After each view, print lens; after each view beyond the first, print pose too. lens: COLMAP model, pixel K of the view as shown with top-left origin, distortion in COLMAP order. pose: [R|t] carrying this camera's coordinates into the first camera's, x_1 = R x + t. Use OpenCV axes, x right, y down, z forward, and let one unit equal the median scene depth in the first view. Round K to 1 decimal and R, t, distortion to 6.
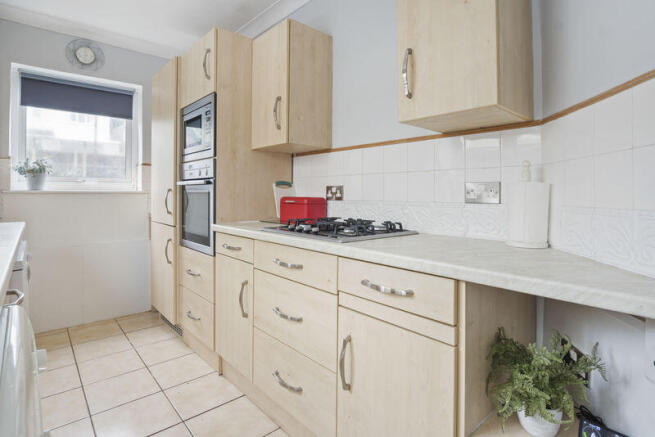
lens RADIAL K [[339.8, 0, 326.4], [0, 339.8, 189.6], [0, 0, 1]] dist [-0.011047, 0.000383]
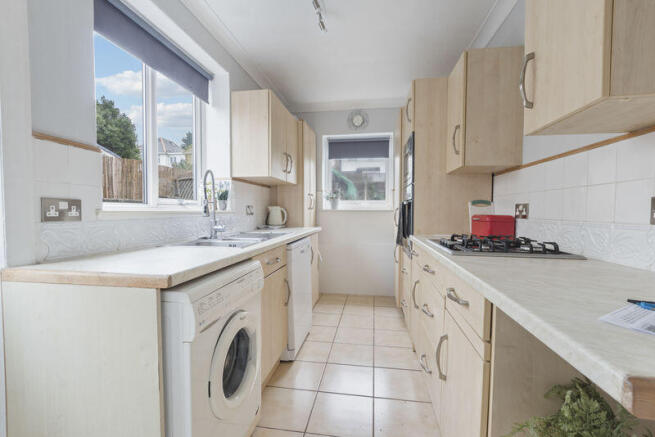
lens RADIAL K [[299.0, 0, 327.4], [0, 299.0, 220.2], [0, 0, 1]] dist [-0.002285, -0.000168]
pose [[0.638691, 0.025284, -0.769048, 0.314468], [0.003730, 0.999347, 0.035953, 0.003694], [0.769455, -0.025831, 0.638179, 0.028809]]
